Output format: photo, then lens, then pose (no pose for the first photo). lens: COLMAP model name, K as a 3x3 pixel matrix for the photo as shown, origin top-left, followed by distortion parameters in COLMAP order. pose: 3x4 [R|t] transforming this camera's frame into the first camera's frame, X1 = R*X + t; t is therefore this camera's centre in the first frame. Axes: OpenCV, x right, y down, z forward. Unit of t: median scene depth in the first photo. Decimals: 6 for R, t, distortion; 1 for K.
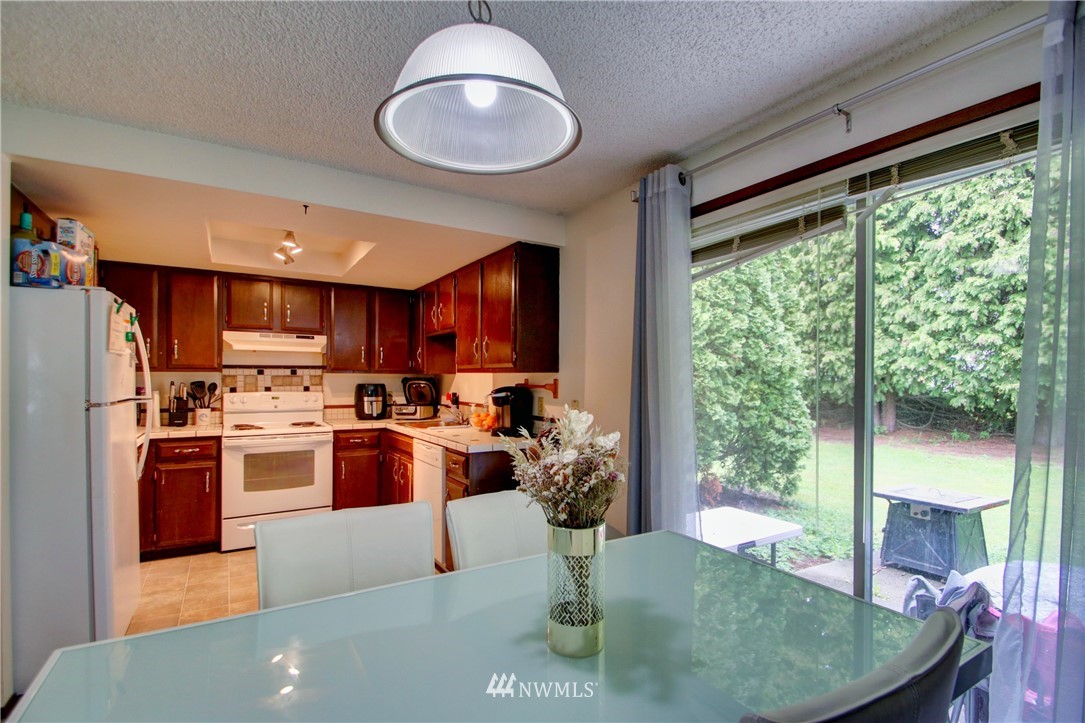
lens RADIAL K [[504.5, 0, 542.3], [0, 504.5, 381.5], [0, 0, 1]] dist [0.028919, -0.031328]
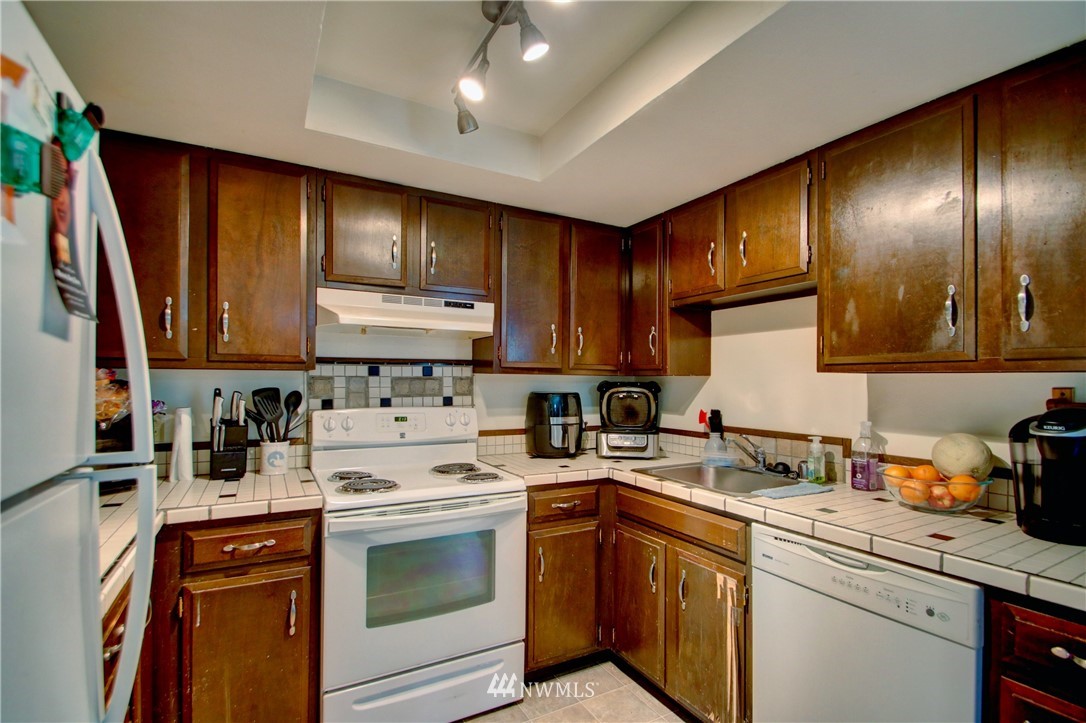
lens RADIAL K [[505.0, 0, 542.8], [0, 505.0, 381.5], [0, 0, 1]] dist [0.028919, -0.031328]
pose [[0.998790, 0.004127, -0.049007, -0.373417], [-0.004360, 0.999980, -0.004657, -0.005892], [0.048987, 0.004865, 0.998788, 0.501454]]
